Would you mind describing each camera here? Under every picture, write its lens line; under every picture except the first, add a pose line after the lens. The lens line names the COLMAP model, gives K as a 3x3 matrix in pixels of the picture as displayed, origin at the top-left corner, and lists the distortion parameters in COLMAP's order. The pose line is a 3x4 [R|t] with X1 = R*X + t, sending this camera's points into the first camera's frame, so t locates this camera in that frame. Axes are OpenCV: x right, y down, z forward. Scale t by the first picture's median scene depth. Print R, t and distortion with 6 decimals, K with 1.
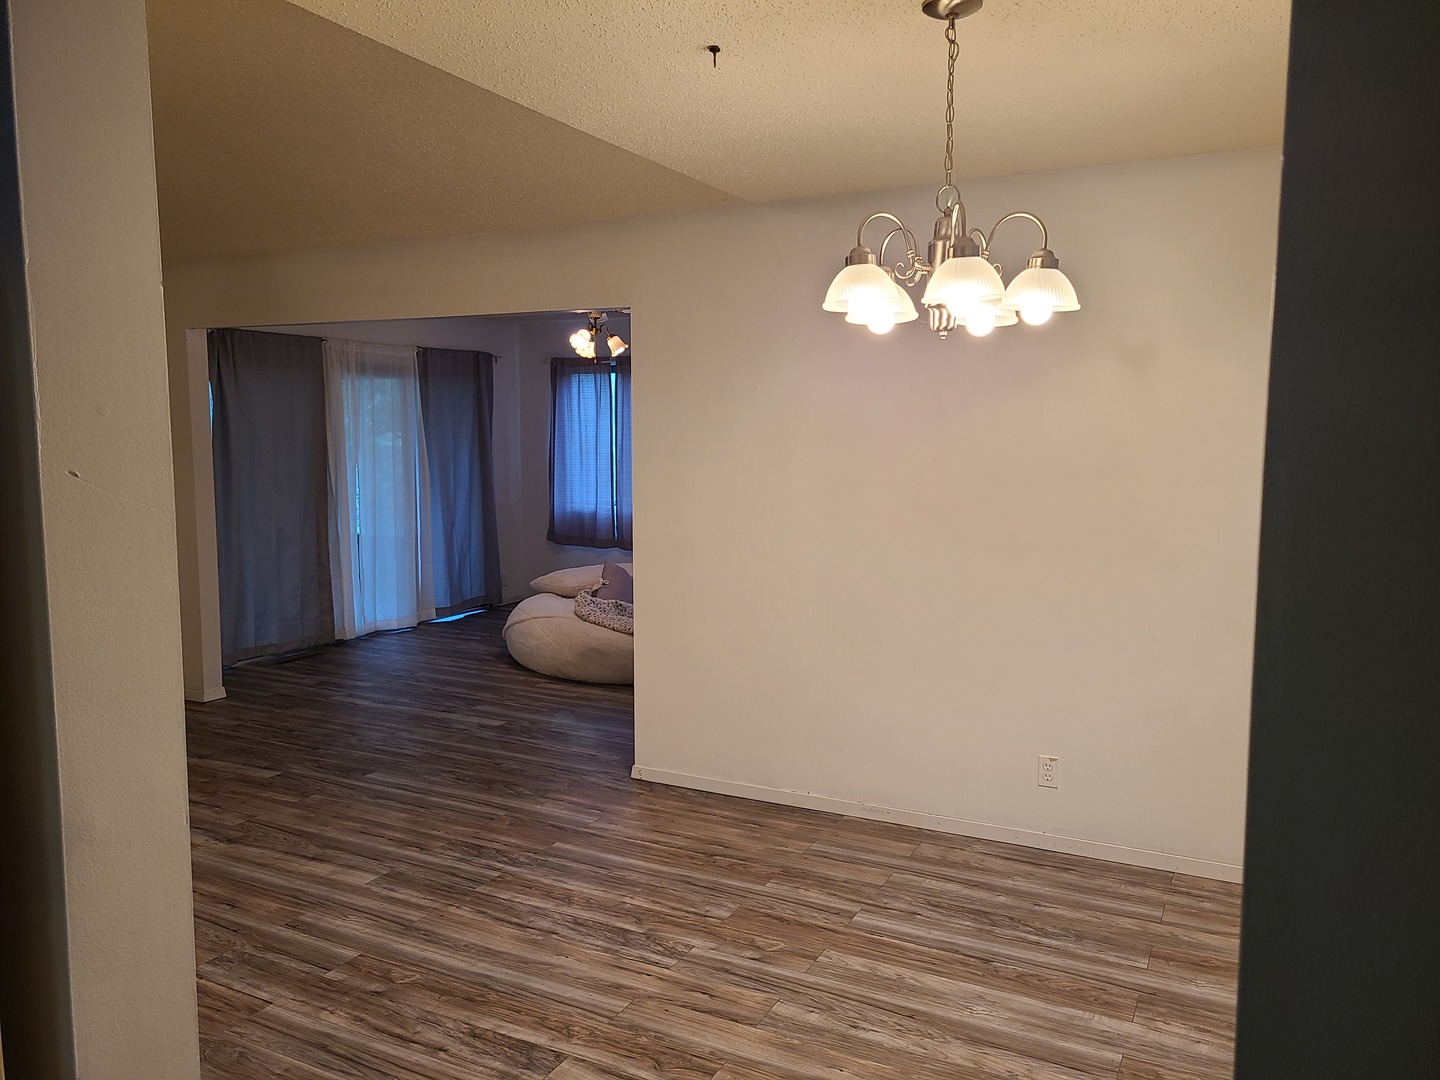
lens RADIAL K [[1067.0, 0, 722.8], [0, 1067.0, 534.2], [0, 0, 1]] dist [0.061024, -0.040060]
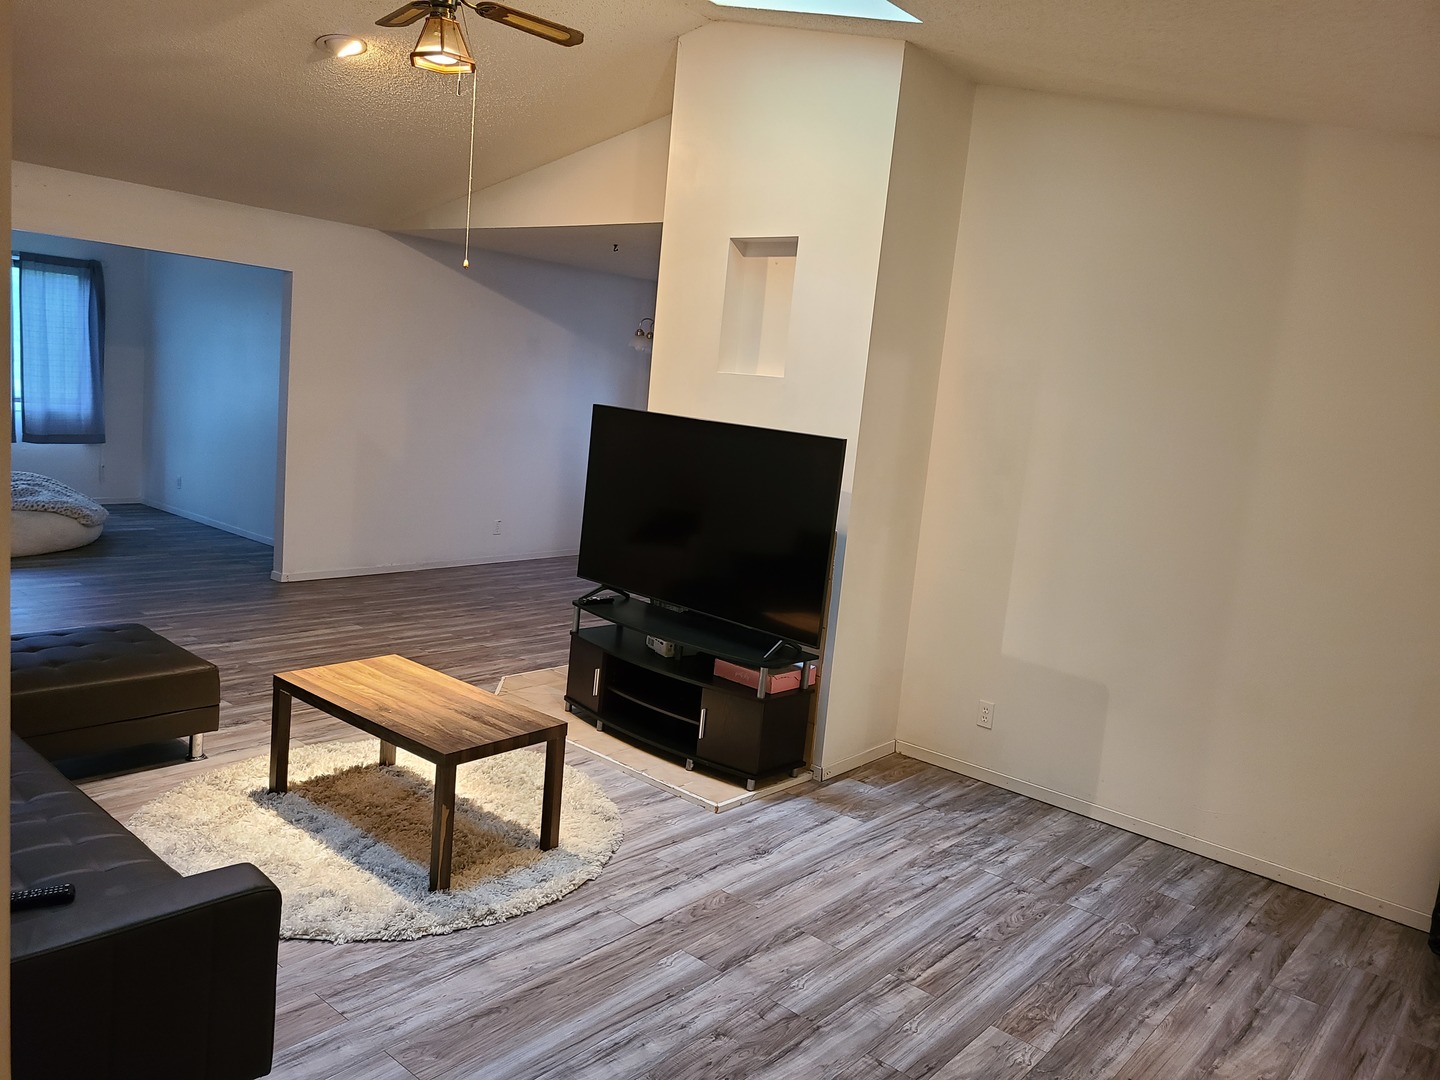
lens RADIAL K [[1067.0, 0, 734.9], [0, 1067.0, 541.8], [0, 0, 1]] dist [0.061024, -0.040060]
pose [[0.213008, -0.121941, 0.969411, -1.577332], [0.009077, 0.992385, 0.122836, -0.011326], [-0.977008, -0.017366, 0.212493, 0.059458]]
